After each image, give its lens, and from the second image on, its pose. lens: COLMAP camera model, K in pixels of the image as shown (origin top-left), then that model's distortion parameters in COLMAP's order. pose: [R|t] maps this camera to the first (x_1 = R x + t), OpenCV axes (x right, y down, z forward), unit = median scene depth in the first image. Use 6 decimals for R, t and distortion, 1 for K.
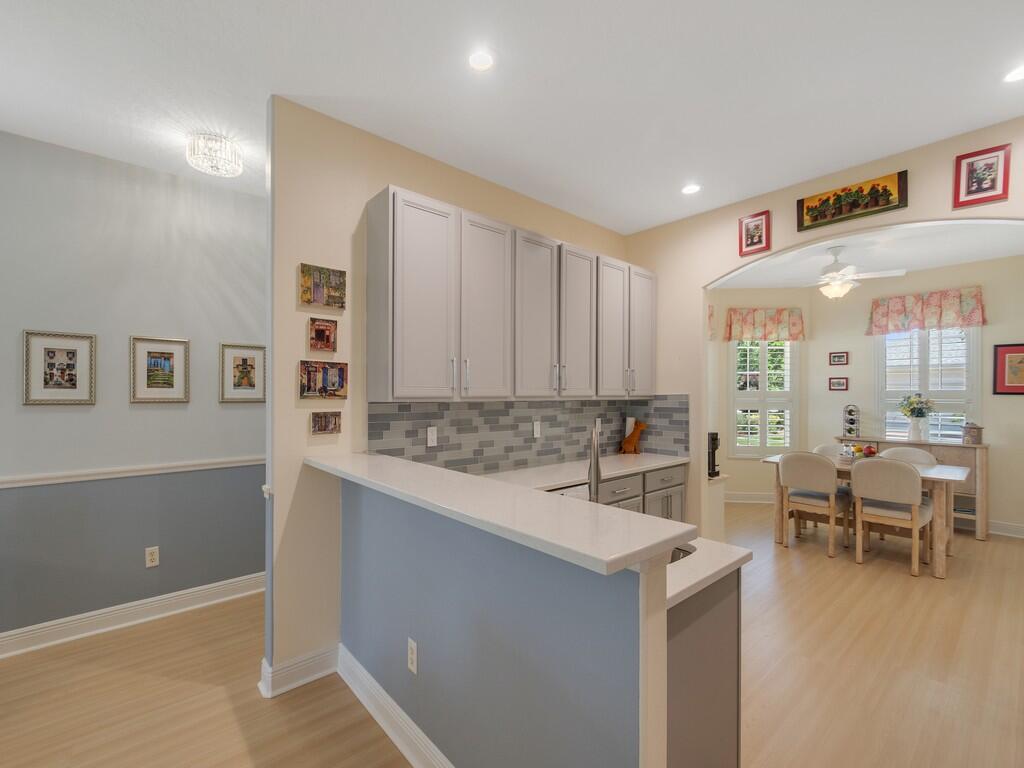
lens RADIAL K [[454.7, 0, 498.6], [0, 454.7, 396.6], [0, 0, 1]] dist [0.001513, 0.000398]
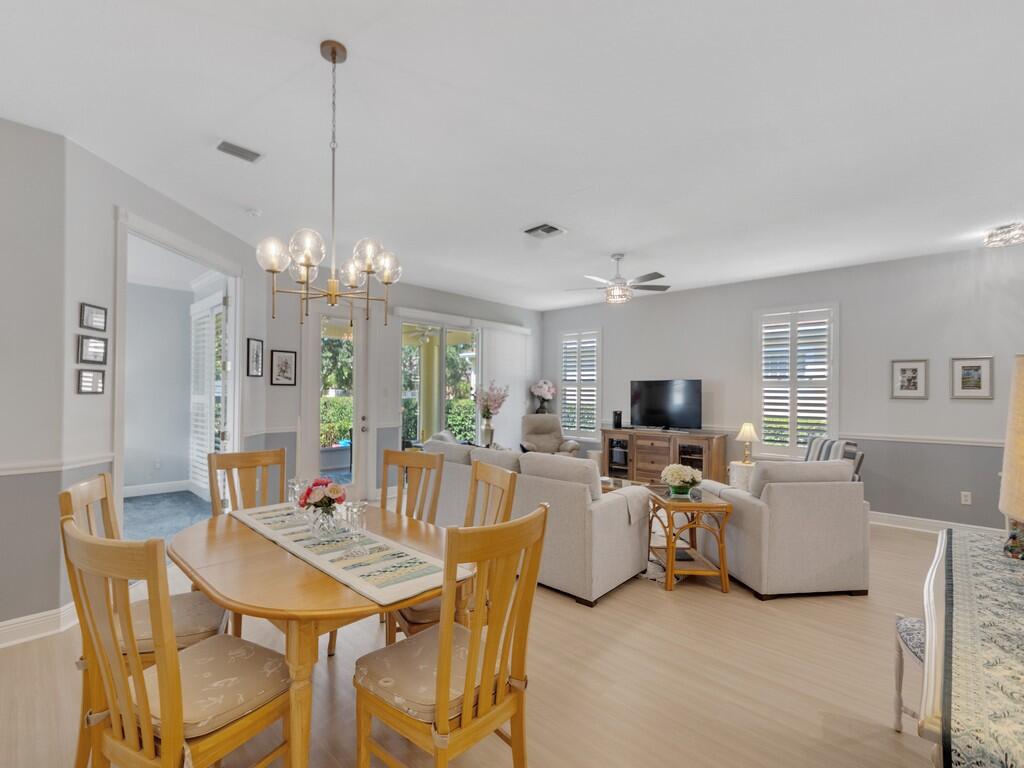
lens RADIAL K [[479.7, 0, 470.7], [0, 479.7, 386.2], [0, 0, 1]] dist [-0.002756, -0.000499]
pose [[0.075087, -0.010512, -0.997122, 0.760800], [-0.009655, 0.999890, -0.011268, 0.005351], [0.997130, 0.010474, 0.074977, -0.831745]]
